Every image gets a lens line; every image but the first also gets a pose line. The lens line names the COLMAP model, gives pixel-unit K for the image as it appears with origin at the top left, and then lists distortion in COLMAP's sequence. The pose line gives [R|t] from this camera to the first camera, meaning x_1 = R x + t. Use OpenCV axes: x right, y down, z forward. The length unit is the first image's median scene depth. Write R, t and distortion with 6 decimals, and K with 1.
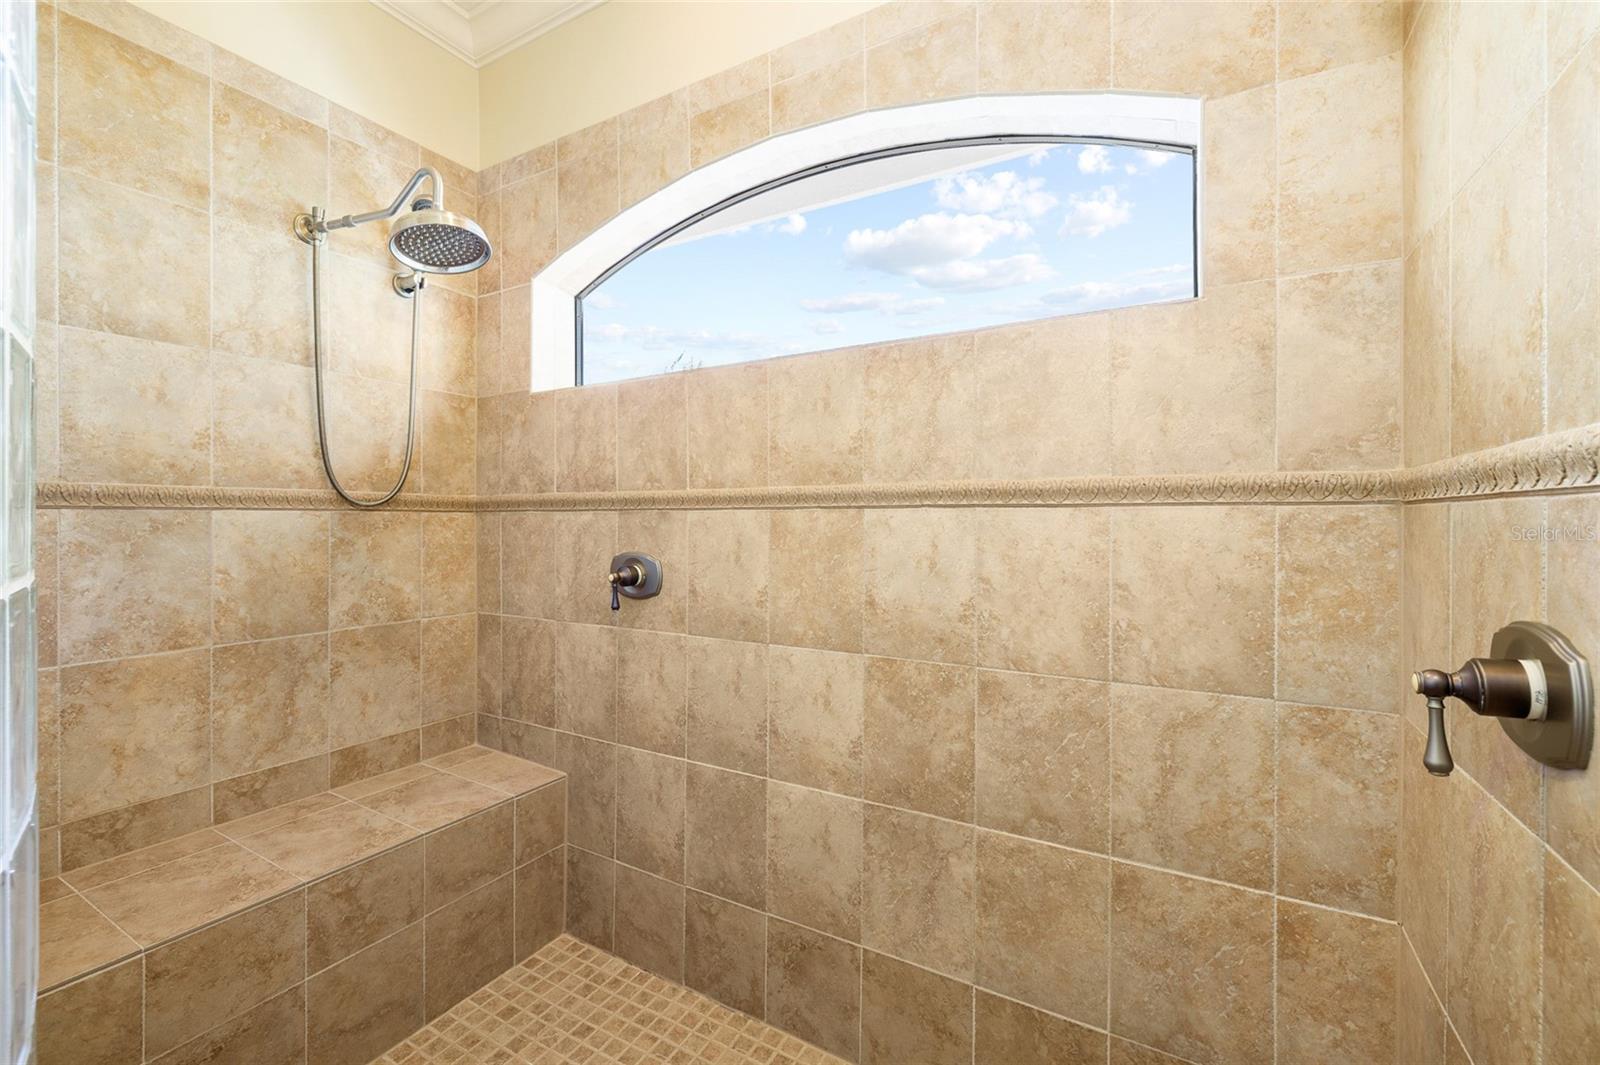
lens RADIAL K [[685.0, 0, 806.0], [0, 685.0, 524.6], [0, 0, 1]] dist [0.001982, -0.000667]
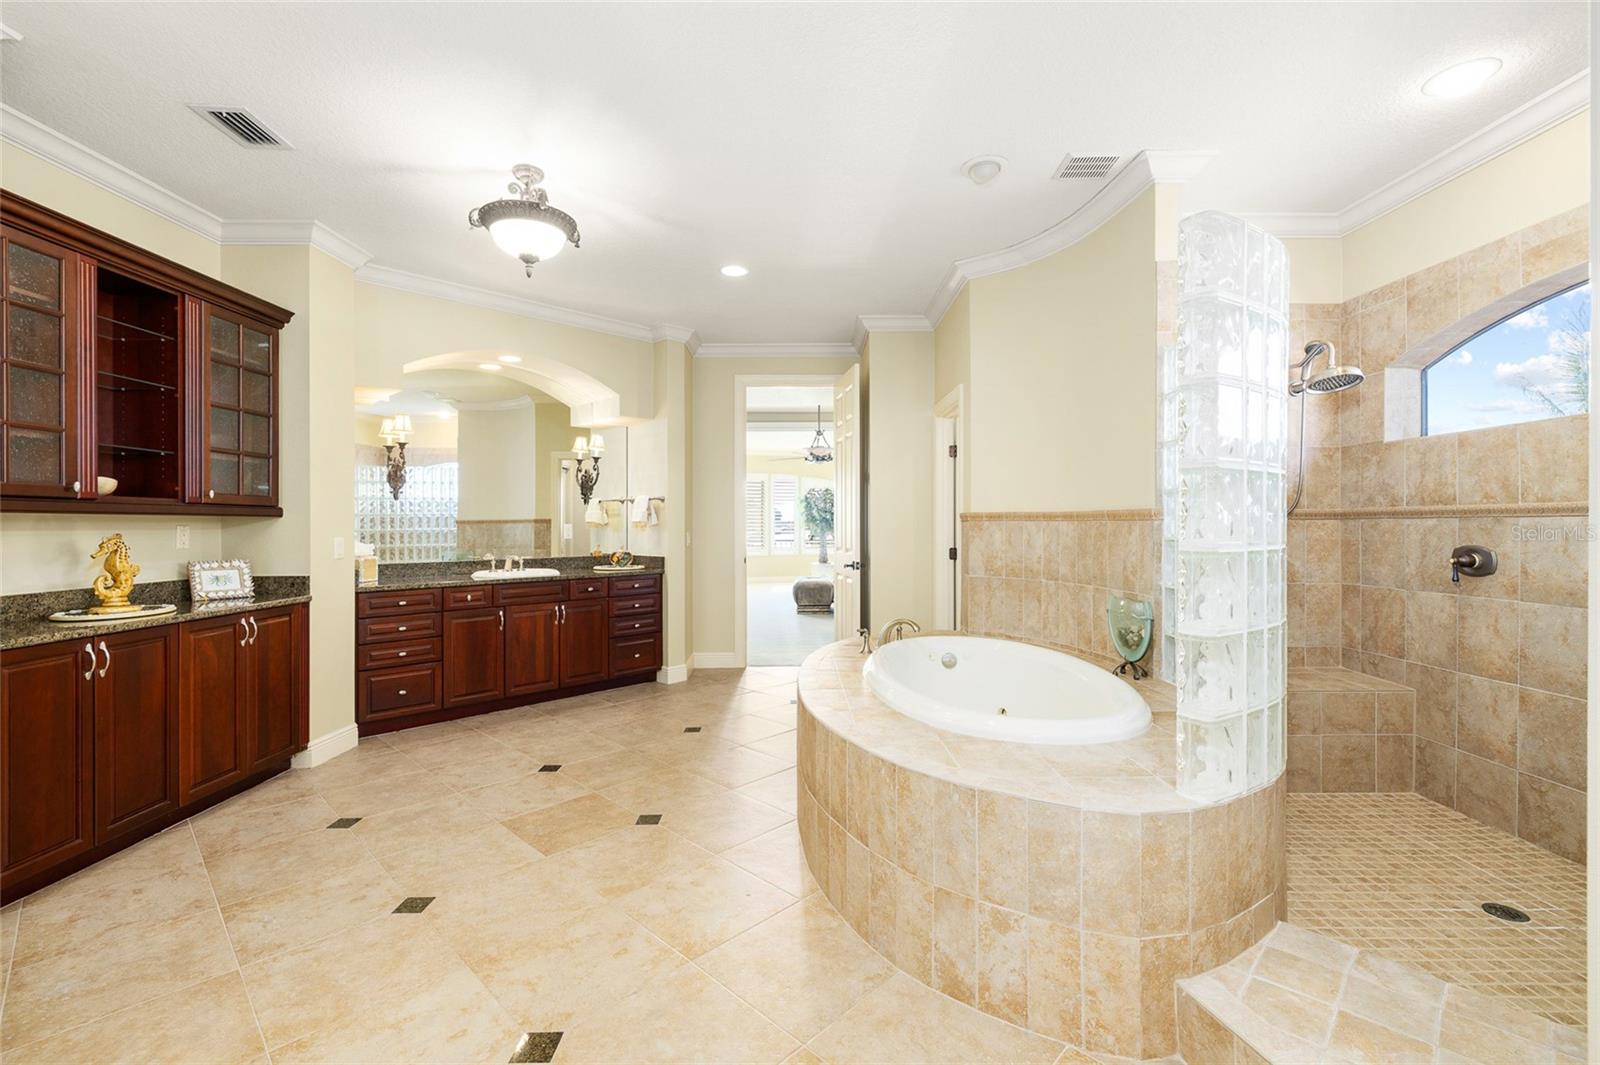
lens RADIAL K [[685.0, 0, 806.0], [0, 685.0, 524.6], [0, 0, 1]] dist [0.001982, -0.000667]
pose [[0.501293, -0.003185, -0.865272, 0.307841], [-0.002166, 0.999985, -0.004936, 0.004904], [0.865275, 0.004349, 0.501279, -0.985314]]
